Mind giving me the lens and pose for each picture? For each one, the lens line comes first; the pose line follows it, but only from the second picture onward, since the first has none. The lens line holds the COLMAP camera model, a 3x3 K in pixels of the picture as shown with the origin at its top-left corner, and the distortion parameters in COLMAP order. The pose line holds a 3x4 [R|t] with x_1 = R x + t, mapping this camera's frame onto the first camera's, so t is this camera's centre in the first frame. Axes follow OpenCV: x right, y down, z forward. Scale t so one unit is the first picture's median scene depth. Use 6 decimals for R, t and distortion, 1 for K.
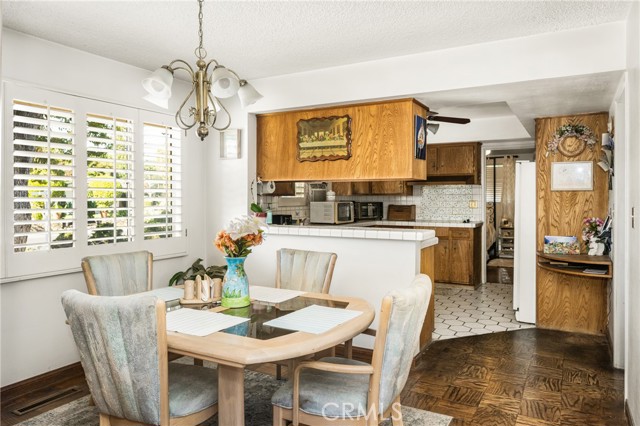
lens RADIAL K [[461.9, 0, 321.2], [0, 461.9, 212.1], [0, 0, 1]] dist [-0.002571, 0.000415]
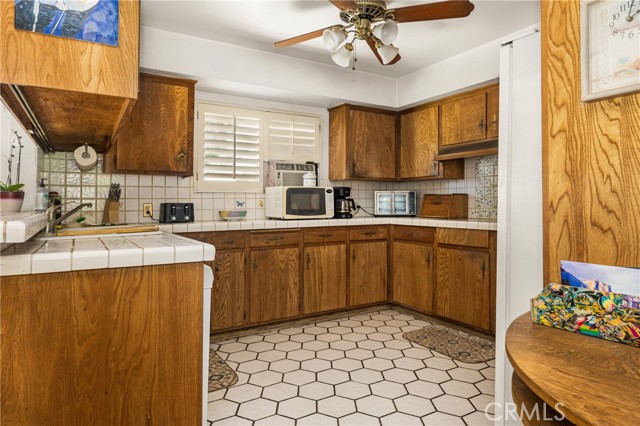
lens RADIAL K [[396.8, 0, 319.9], [0, 396.8, 206.5], [0, 0, 1]] dist [0.002183, 0.000383]
pose [[0.867313, 0.000709, -0.497762, 0.472099], [-0.012986, 0.999691, -0.021203, 0.024516], [0.497593, 0.024853, 0.867054, 0.698954]]
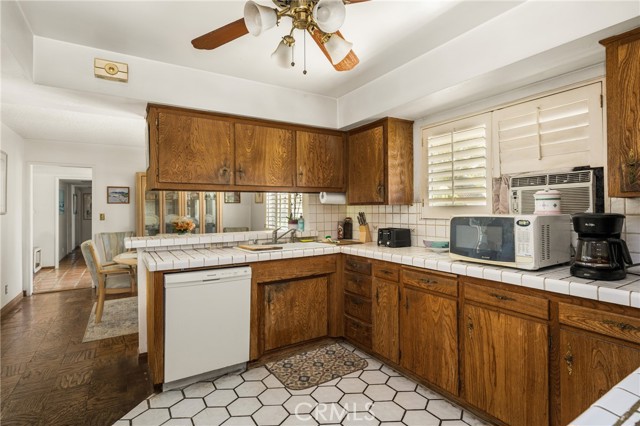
lens RADIAL K [[313.4, 0, 326.3], [0, 313.4, 212.1], [0, 0, 1]] dist [0.001890, 0.001036]
pose [[-0.466206, 0.014139, -0.884563, 0.517326], [-0.019725, 0.999458, 0.026372, -0.041335], [0.884456, 0.029742, -0.465674, 1.365041]]
